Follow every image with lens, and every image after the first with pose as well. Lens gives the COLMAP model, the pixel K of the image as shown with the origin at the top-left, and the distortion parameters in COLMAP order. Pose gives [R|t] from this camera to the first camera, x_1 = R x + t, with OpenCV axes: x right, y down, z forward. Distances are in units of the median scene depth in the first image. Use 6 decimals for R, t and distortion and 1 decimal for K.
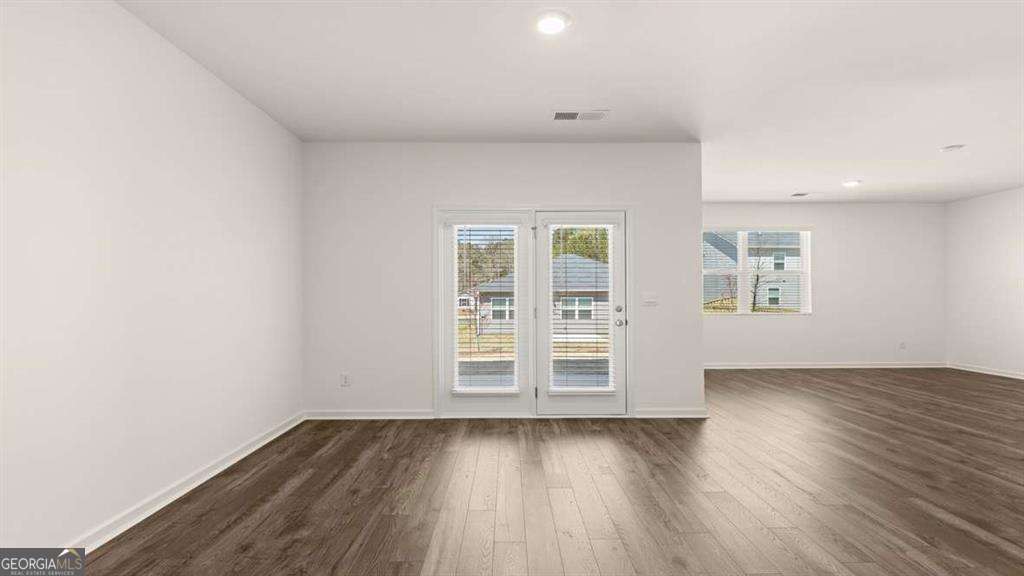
lens RADIAL K [[441.3, 0, 514.0], [0, 441.3, 294.7], [0, 0, 1]] dist [-0.001763, 0.000166]
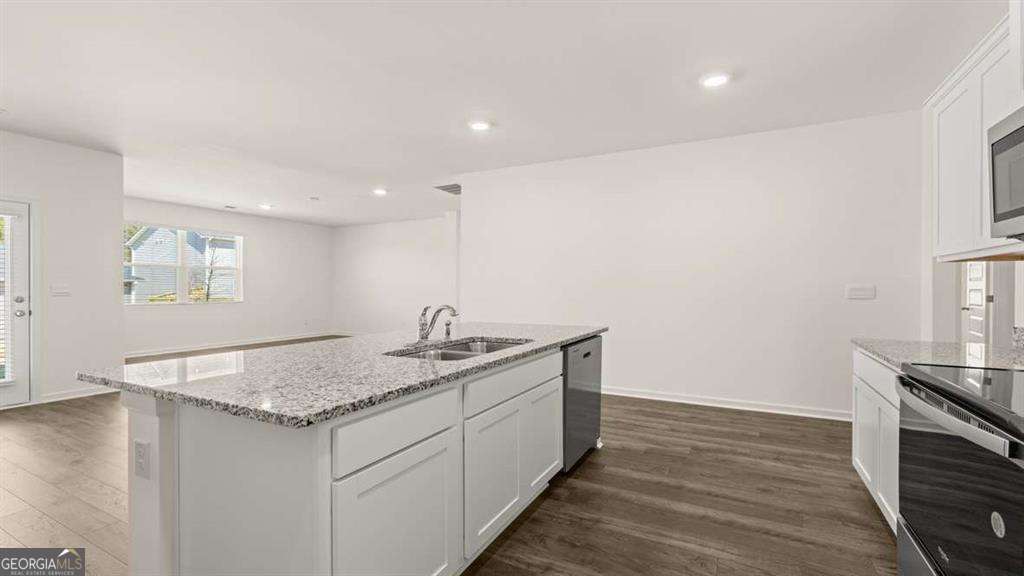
lens RADIAL K [[440.2, 0, 508.4], [0, 440.2, 289.4], [0, 0, 1]] dist [0.003233, 0.000767]
pose [[0.482955, 0.001700, 0.875644, -0.109058], [-0.007593, 0.999969, 0.002247, -0.002380], [-0.875612, -0.007734, 0.482953, -0.468811]]
